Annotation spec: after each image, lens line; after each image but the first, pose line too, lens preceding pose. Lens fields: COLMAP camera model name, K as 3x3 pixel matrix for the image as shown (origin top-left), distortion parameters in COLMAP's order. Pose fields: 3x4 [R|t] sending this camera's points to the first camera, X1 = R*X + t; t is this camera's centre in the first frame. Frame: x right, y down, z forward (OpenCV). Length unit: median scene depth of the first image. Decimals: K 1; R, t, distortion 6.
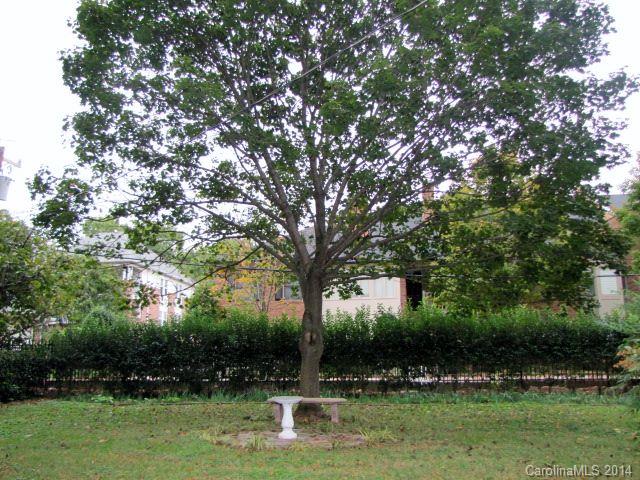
lens RADIAL K [[640.3, 0, 319.8], [0, 640.3, 236.6], [0, 0, 1]] dist [-0.004717, 0.000000]
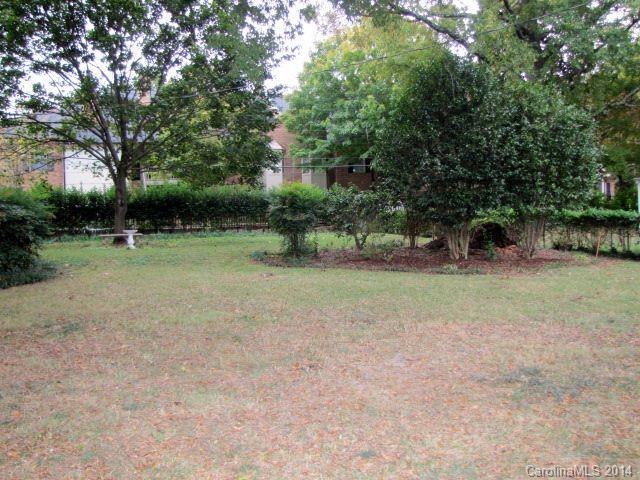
lens RADIAL K [[640.3, 0, 319.8], [0, 640.3, 239.3], [0, 0, 1]] dist [-0.004717, 0.000000]
pose [[0.880102, -0.029070, 0.473895, -0.287161], [-0.074803, 0.977168, 0.198864, -0.110486], [-0.468856, -0.210469, 0.857833, -0.647650]]
